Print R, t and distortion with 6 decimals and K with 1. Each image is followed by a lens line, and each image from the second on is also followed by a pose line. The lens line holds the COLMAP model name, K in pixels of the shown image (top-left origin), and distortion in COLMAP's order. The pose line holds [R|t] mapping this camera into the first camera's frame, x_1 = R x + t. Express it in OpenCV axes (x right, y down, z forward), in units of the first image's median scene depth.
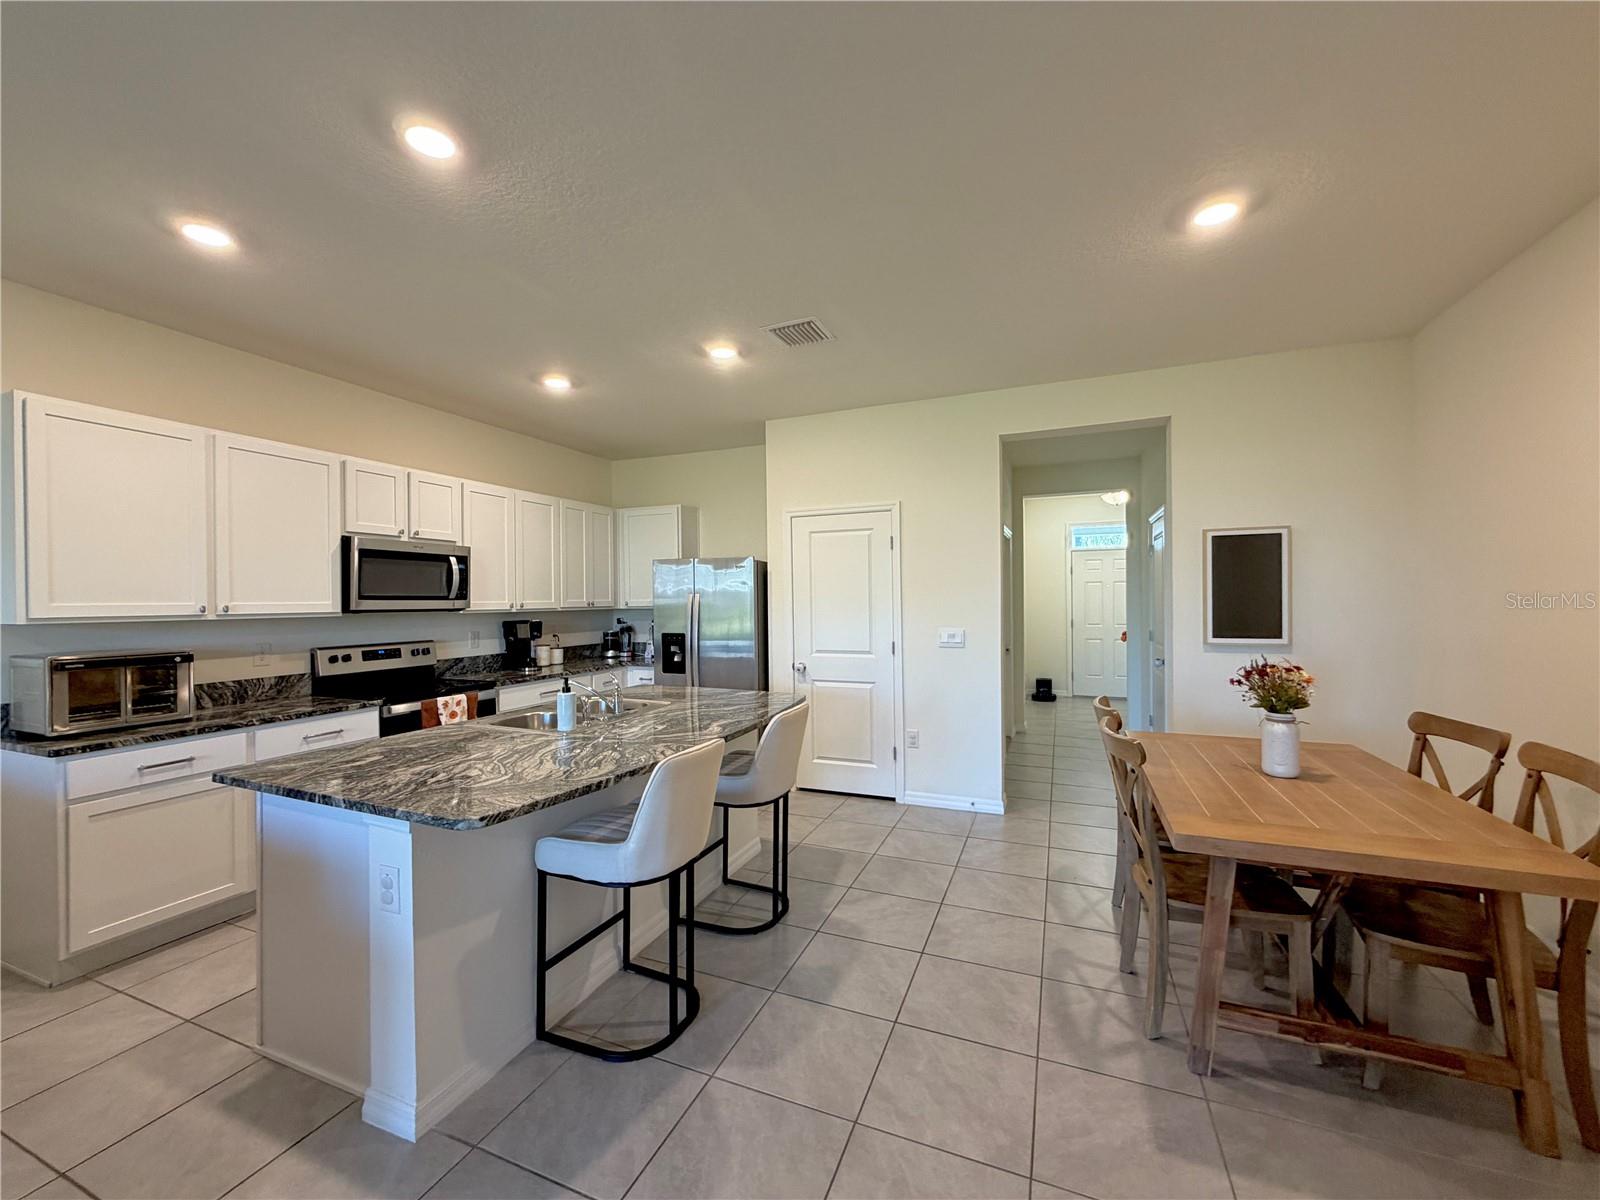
lens RADIAL K [[635.6, 0, 797.2], [0, 635.6, 603.6], [0, 0, 1]] dist [0.003895, 0.000494]
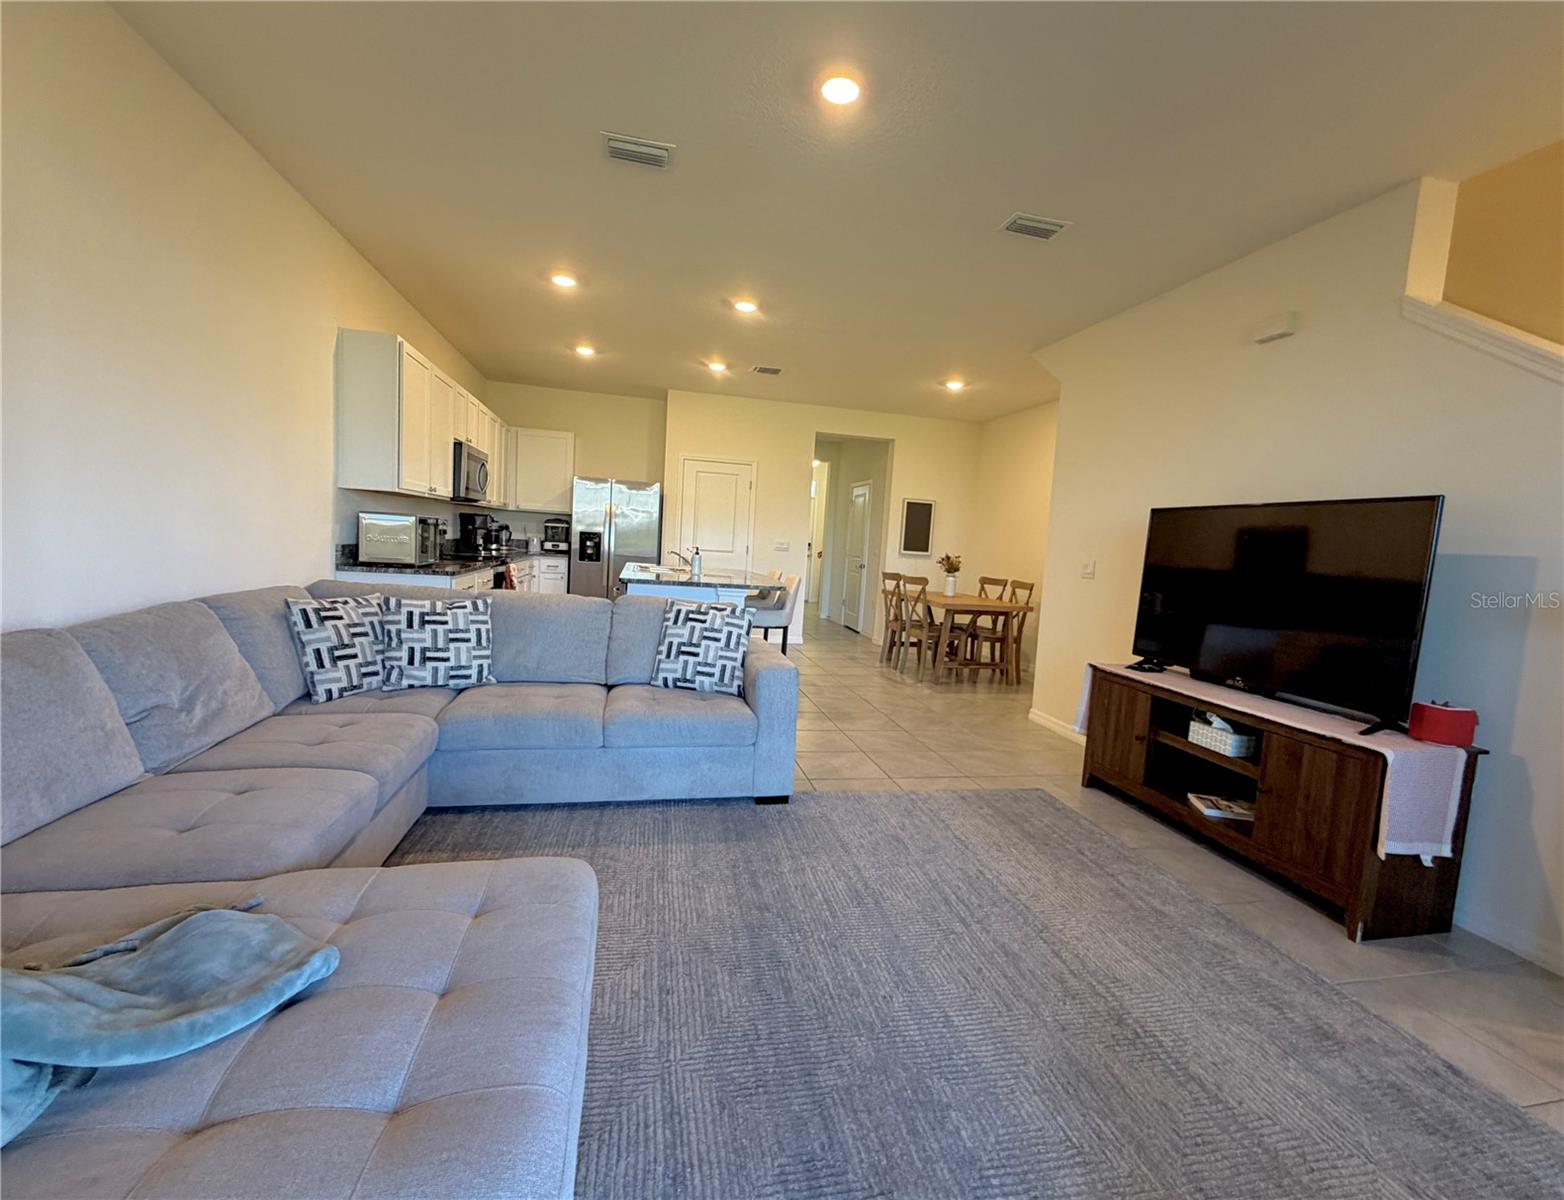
lens RADIAL K [[680.2, 0, 796.5], [0, 680.2, 604.7], [0, 0, 1]] dist [0.002288, -0.000123]
pose [[0.808591, 0.006068, 0.588339, -0.975603], [-0.067411, 0.994317, 0.082392, 0.072058], [-0.584496, -0.106282, 0.804406, -0.631760]]
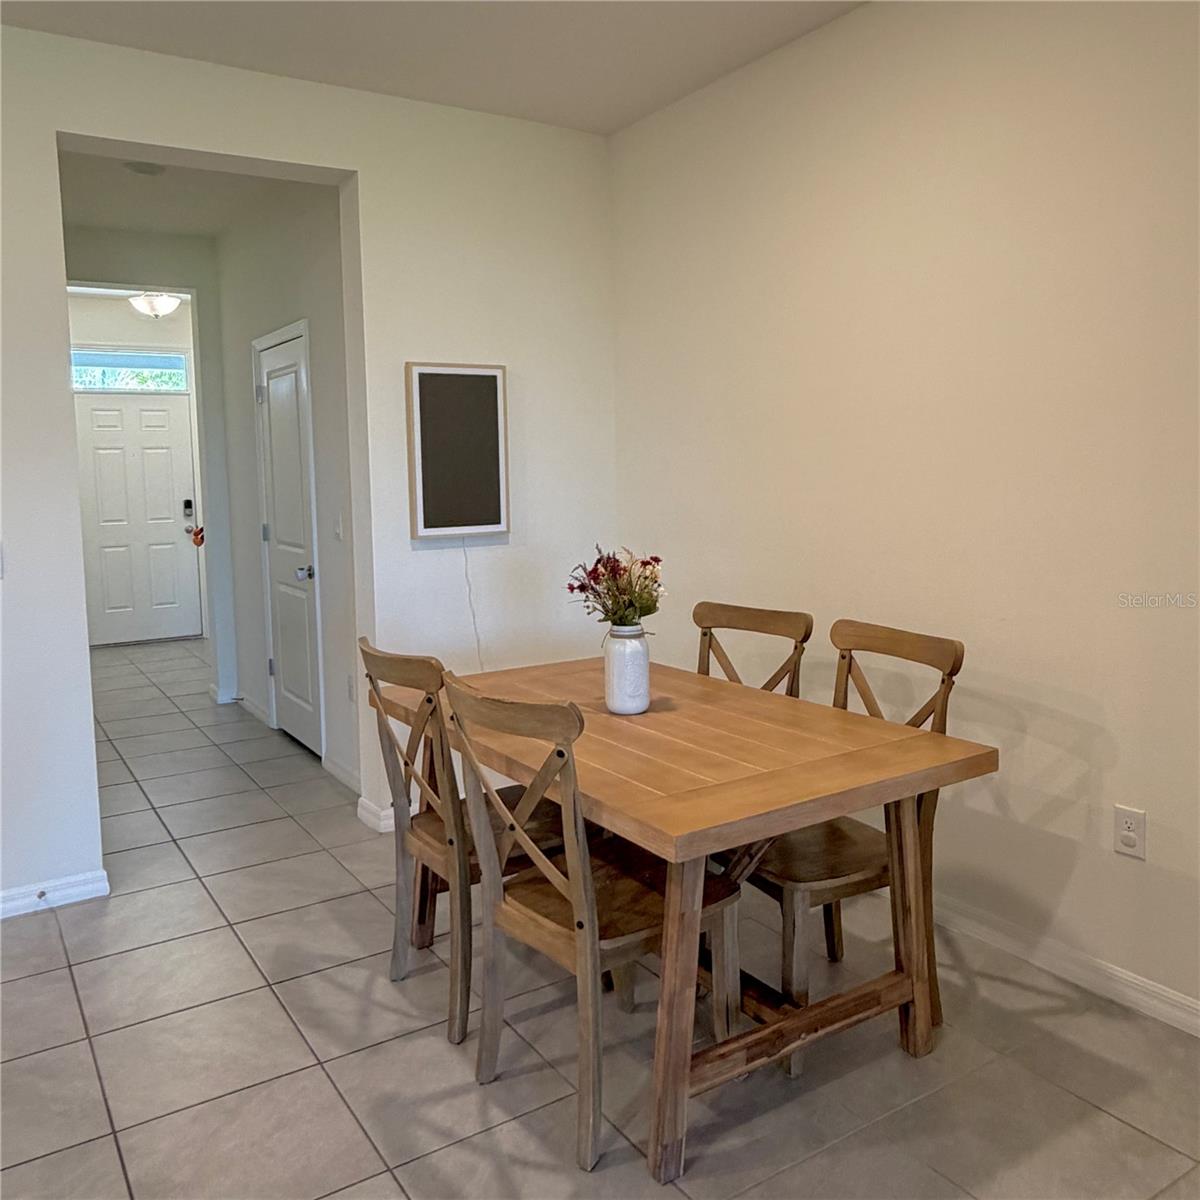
lens RADIAL K [[1021.4, 0, 583.6], [0, 1021.4, 559.0], [0, 0, 1]] dist [0.008110, 0.001525]
pose [[0.575391, -0.076912, 0.814254, -0.126250], [0.021200, 0.996637, 0.079159, 0.004995], [-0.817604, -0.028285, 0.575086, 0.257706]]
